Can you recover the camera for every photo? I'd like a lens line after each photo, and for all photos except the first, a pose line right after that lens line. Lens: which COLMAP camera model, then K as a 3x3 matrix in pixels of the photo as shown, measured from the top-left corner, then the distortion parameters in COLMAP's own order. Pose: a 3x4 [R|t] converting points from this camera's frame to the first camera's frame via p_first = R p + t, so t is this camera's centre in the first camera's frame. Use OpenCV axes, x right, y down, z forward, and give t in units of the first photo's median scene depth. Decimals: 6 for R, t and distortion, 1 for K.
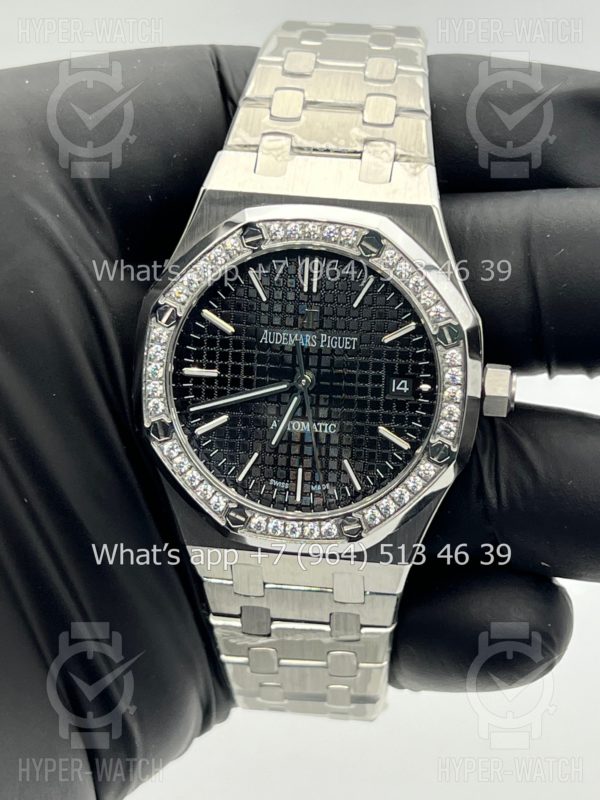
lens RADIAL K [[1921.5, 0, 302.0], [0, 1921.5, 395.4], [0, 0, 1]] dist [0.334155, 0.000000]
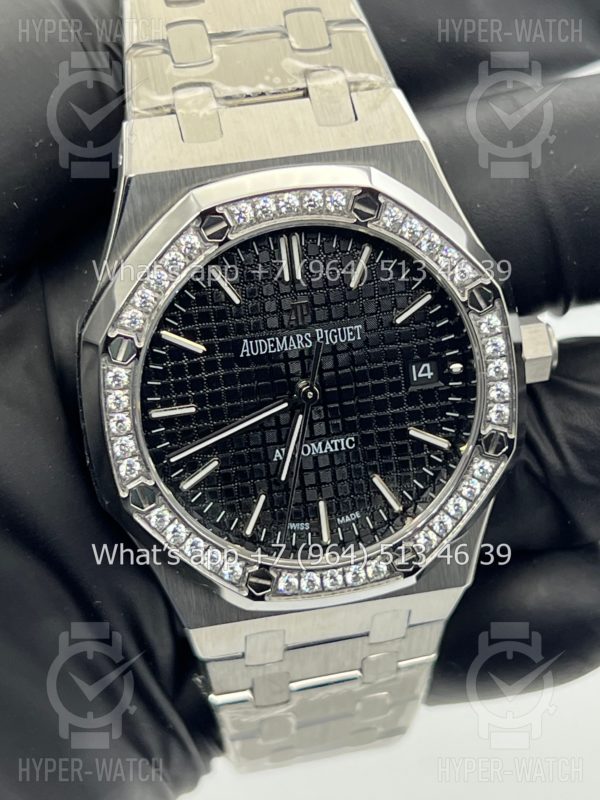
lens RADIAL K [[1921.5, 0, 300.0], [0, 1921.5, 399.7], [0, 0, 1]] dist [0.334155, 0.000000]
pose [[0.945265, -0.225247, 0.236090, -0.186363], [0.206939, 0.973231, 0.099984, -0.083435], [-0.252291, -0.045655, 0.966574, 0.243657]]
